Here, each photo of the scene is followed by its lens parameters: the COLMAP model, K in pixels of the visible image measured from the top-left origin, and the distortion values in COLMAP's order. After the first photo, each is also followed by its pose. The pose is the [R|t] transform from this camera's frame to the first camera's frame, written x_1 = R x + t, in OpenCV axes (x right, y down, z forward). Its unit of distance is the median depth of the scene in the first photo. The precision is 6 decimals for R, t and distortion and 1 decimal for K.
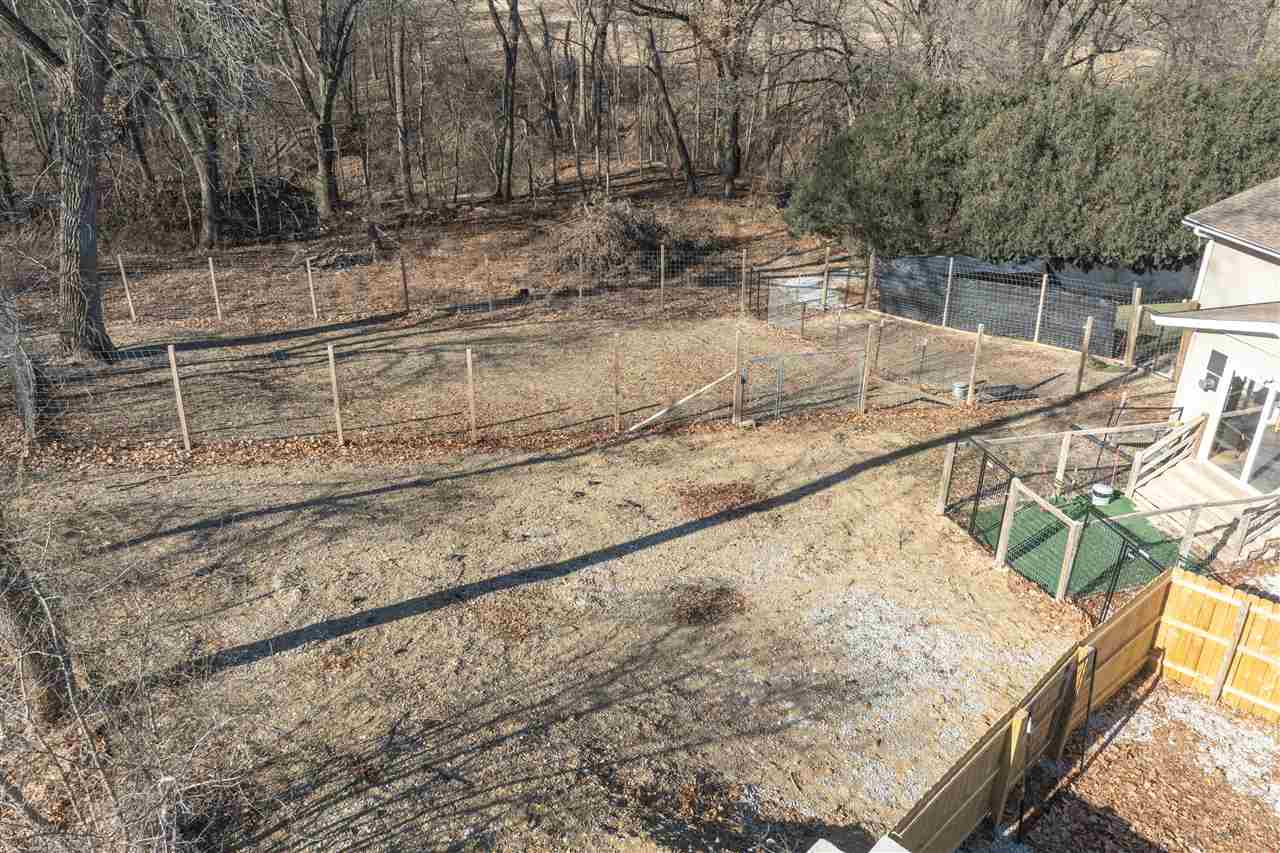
lens RADIAL K [[906.9, 0, 635.1], [0, 906.9, 364.2], [0, 0, 1]] dist [-0.058943, 0.032421]
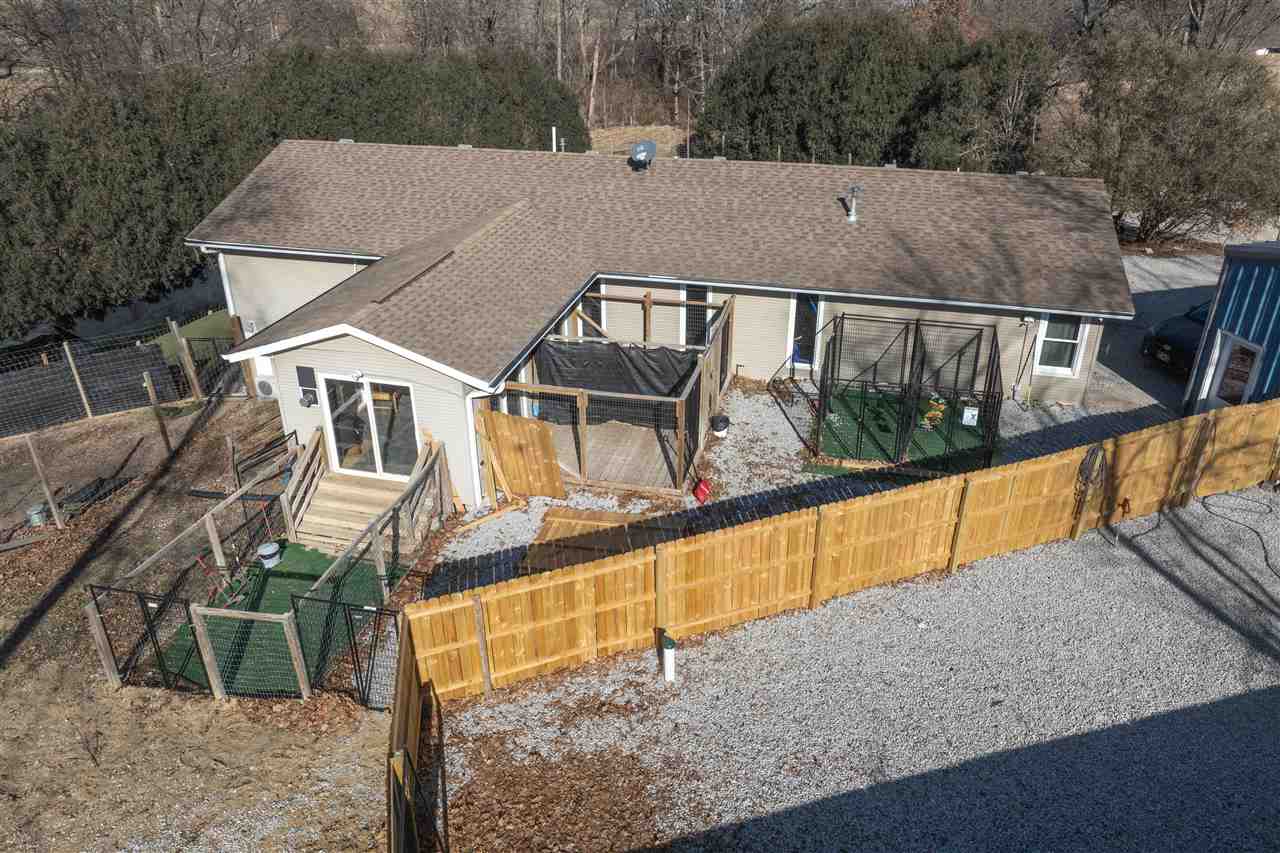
lens RADIAL K [[906.9, 0, 635.1], [0, 906.9, 364.2], [0, 0, 1]] dist [-0.058943, 0.032421]
pose [[0.464907, -0.372706, 0.803089, 0.032003], [0.380539, 0.903134, 0.198843, -0.069805], [-0.799407, 0.213164, 0.561702, 0.145723]]
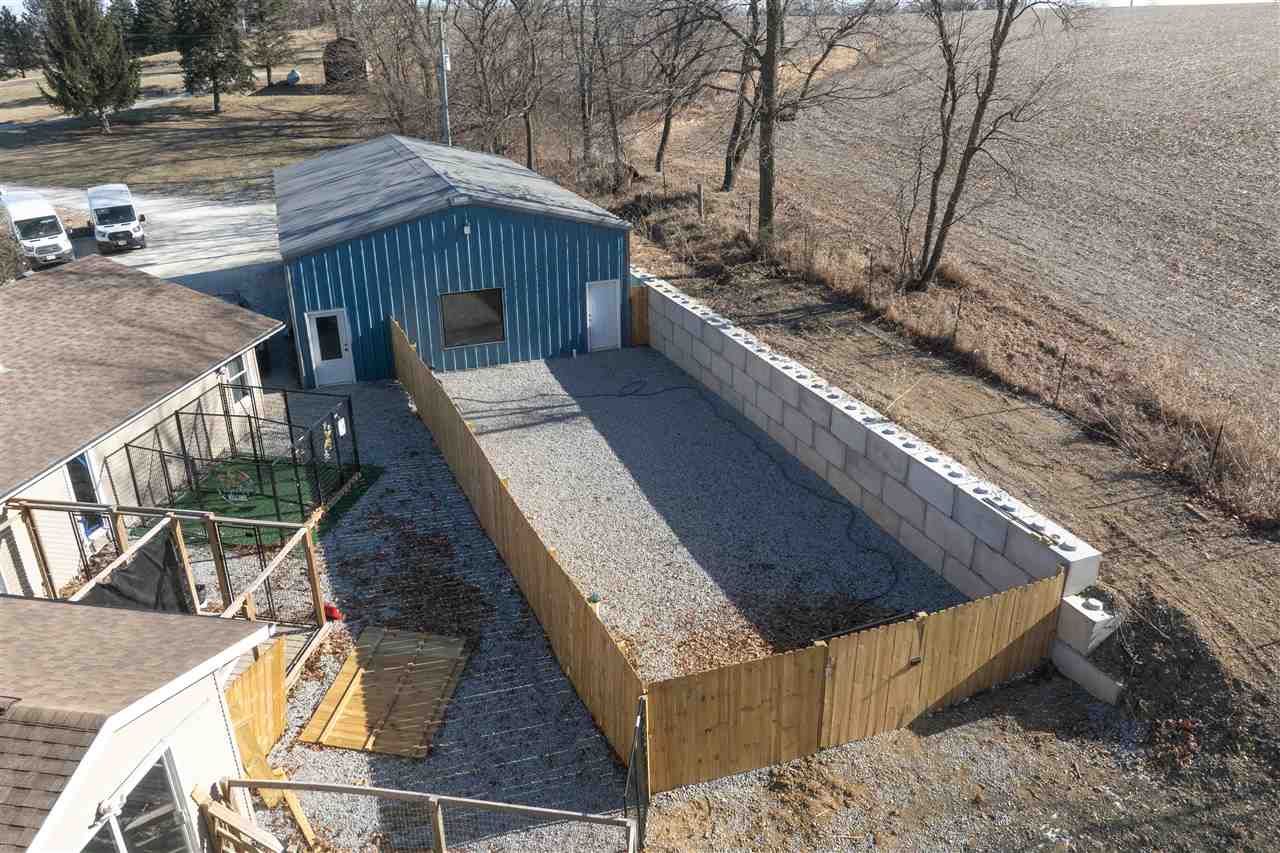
lens RADIAL K [[903.0, 0, 640.0], [0, 903.0, 426.5], [0, 0, 1]] dist [-0.045519, -0.001596]
pose [[-0.929408, -0.145169, 0.339303, 0.203582], [0.163995, 0.661176, 0.732088, -0.397781], [-0.330615, 0.736052, -0.590695, 0.841403]]
